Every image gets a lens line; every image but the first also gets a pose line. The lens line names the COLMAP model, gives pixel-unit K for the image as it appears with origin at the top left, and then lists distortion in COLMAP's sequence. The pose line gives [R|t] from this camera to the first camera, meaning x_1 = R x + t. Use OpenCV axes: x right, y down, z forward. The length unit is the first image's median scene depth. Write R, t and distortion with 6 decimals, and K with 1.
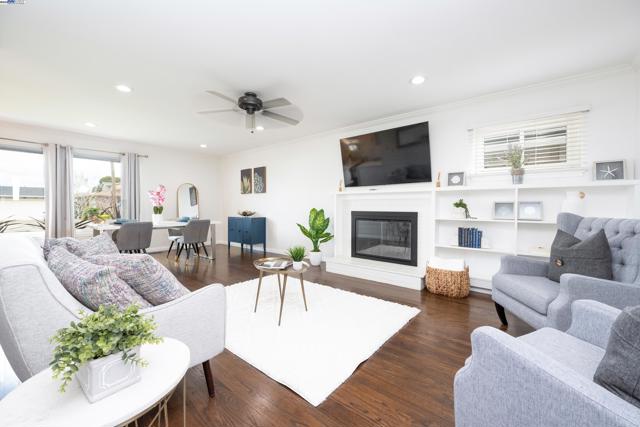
lens RADIAL K [[253.7, 0, 322.8], [0, 253.7, 213.4], [0, 0, 1]] dist [0.000425, 0.000039]
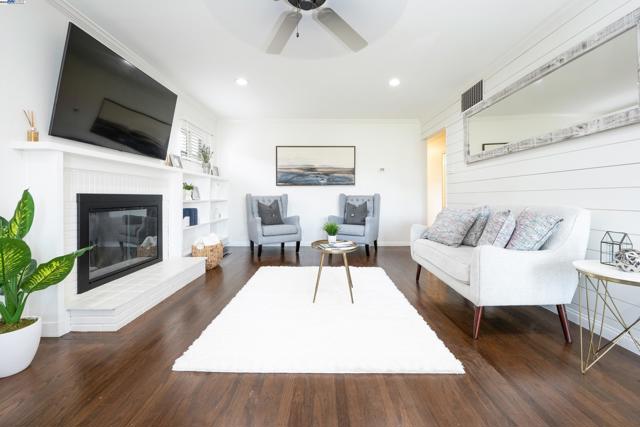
lens RADIAL K [[279.6, 0, 319.0], [0, 279.6, 197.3], [0, 0, 1]] dist [0.010009, -0.000089]
pose [[-0.618493, -0.001363, 0.785789, -0.517513], [0.022001, 0.999576, 0.019051, -0.002056], [-0.785482, 0.029071, -0.618201, 0.915194]]
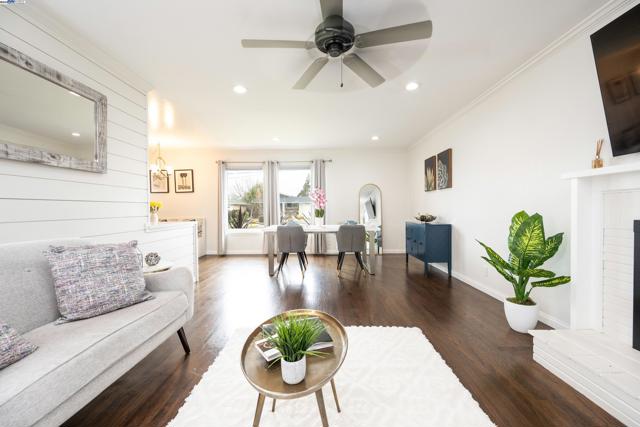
lens RADIAL K [[253.7, 0, 322.8], [0, 253.7, 213.4], [0, 0, 1]] dist [0.000425, 0.000039]
pose [[0.630793, 0.006236, -0.775926, 0.105138], [-0.010711, 0.999942, -0.000671, -0.012194], [0.775877, 0.008734, 0.630823, 0.411946]]
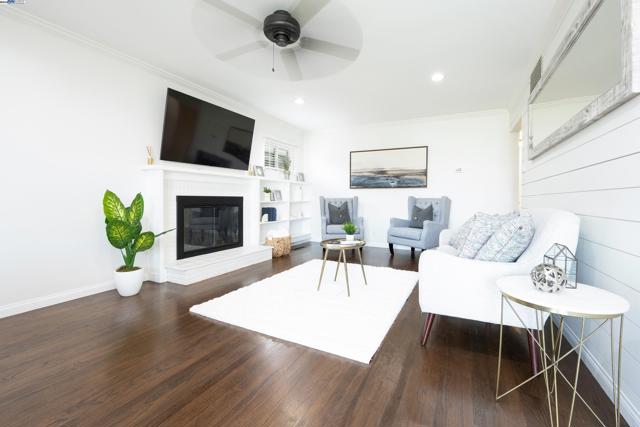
lens RADIAL K [[276.2, 0, 320.4], [0, 276.2, 204.9], [0, 0, 1]] dist [0.000889, 0.000016]
pose [[-0.195059, -0.022330, 0.980537, -0.680959], [0.020723, 0.999424, 0.026882, 0.004188], [-0.980573, 0.025563, -0.194484, 0.711936]]
